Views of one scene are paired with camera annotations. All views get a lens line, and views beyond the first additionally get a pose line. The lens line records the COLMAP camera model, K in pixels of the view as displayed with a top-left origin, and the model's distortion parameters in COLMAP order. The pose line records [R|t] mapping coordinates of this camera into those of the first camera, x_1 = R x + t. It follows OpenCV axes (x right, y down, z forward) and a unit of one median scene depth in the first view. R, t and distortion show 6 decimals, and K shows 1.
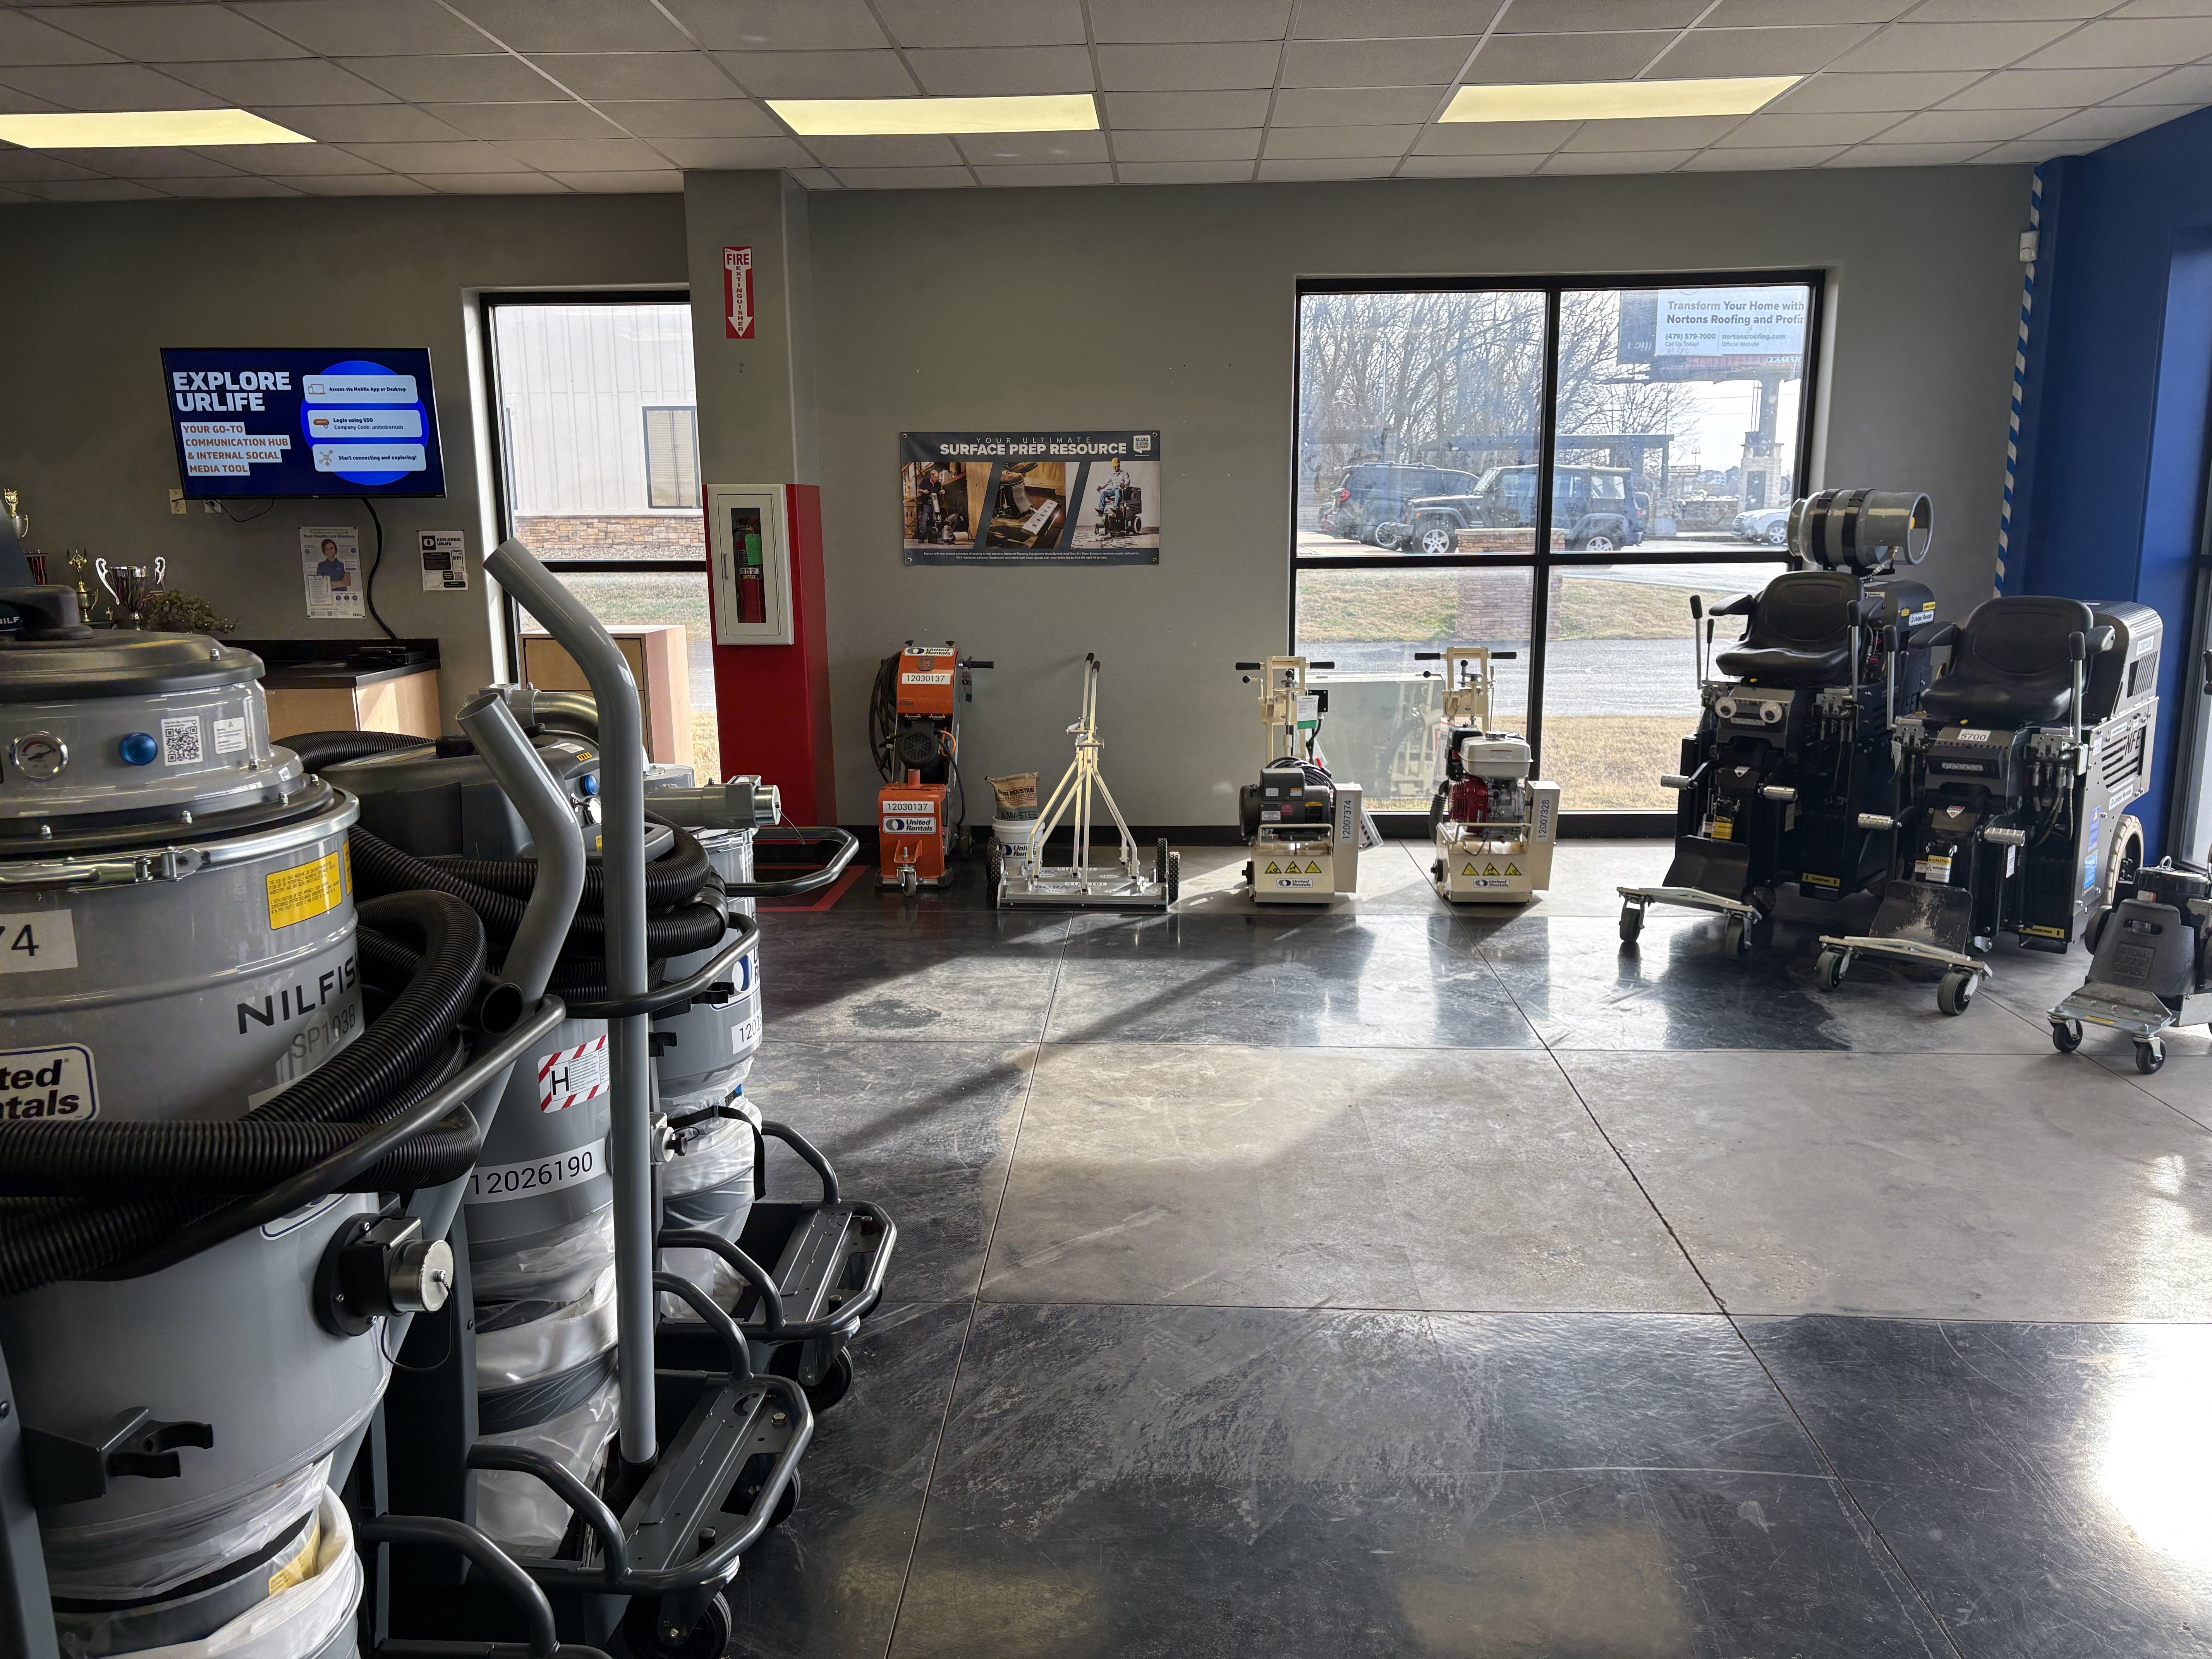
lens RADIAL K [[1704.1, 0, 1104.4], [0, 1704.1, 823.1], [0, 0, 1]] dist [0.030449, -0.000825]
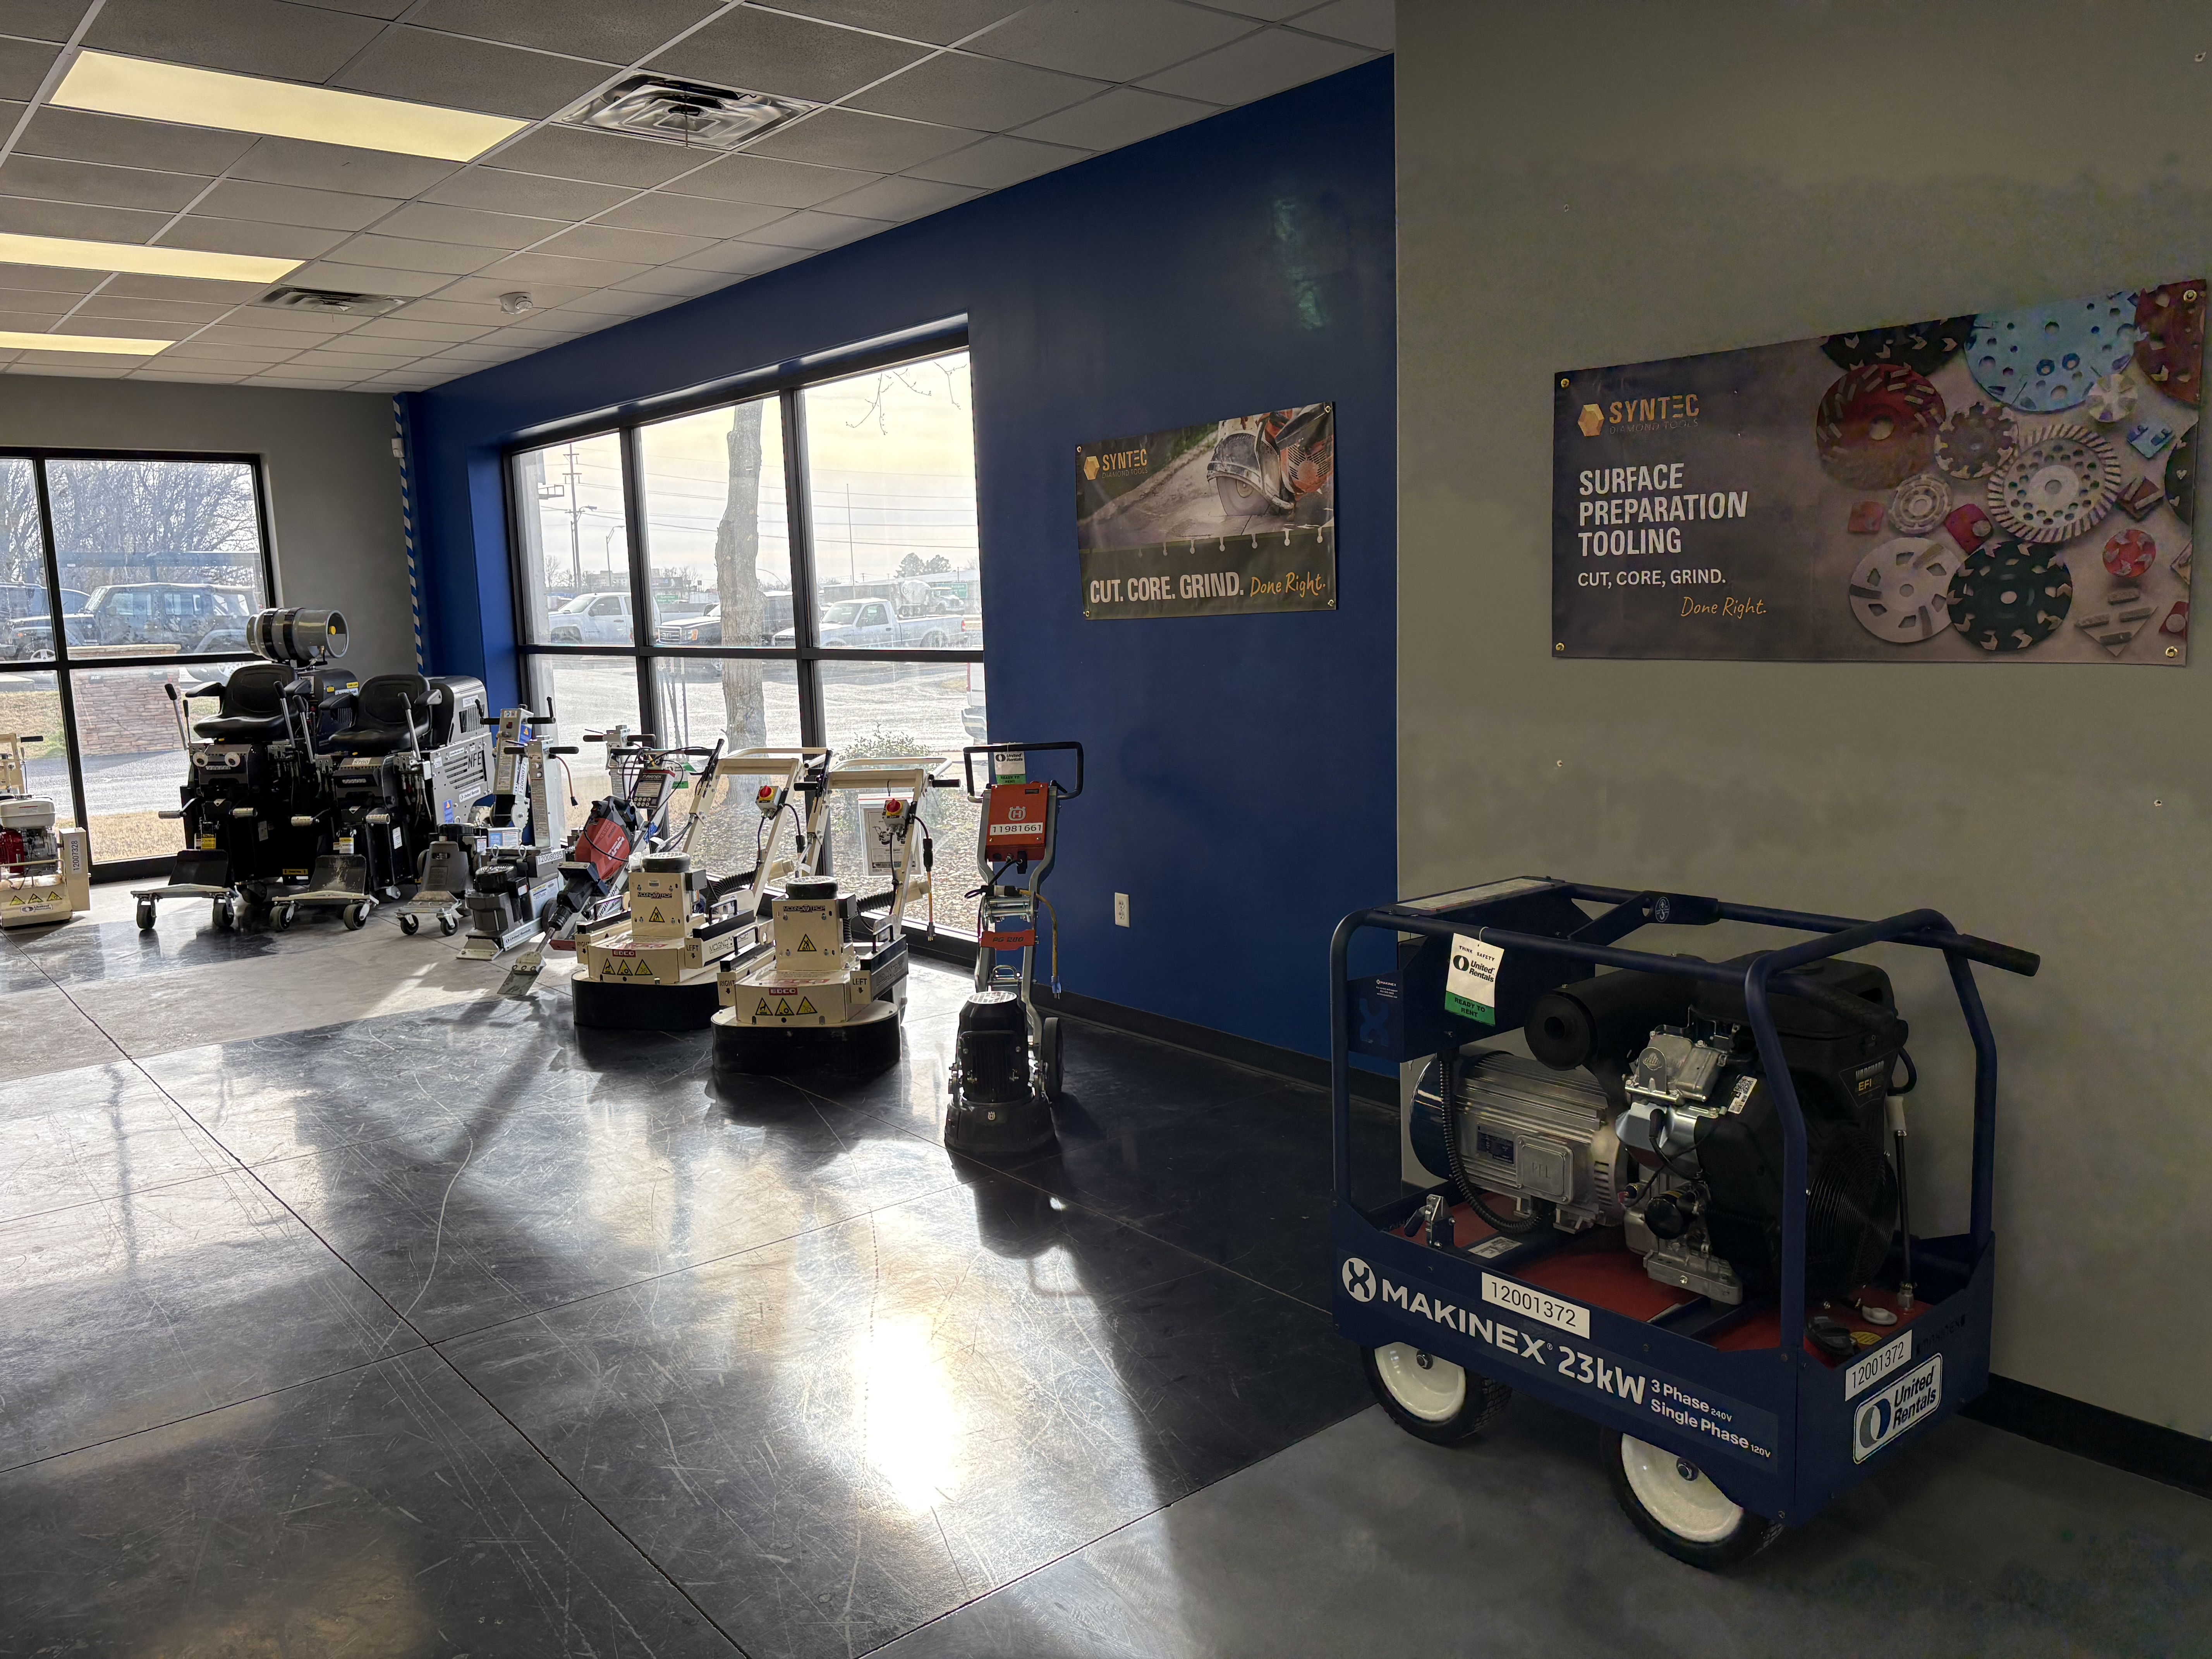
lens RADIAL K [[1704.1, 0, 1095.2], [0, 1704.1, 832.8], [0, 0, 1]] dist [0.030449, -0.000825]
pose [[0.751584, -0.106071, 0.651054, -0.020212], [0.144557, 0.989480, -0.005671, 0.111645], [-0.643603, 0.098377, 0.759010, -0.582571]]
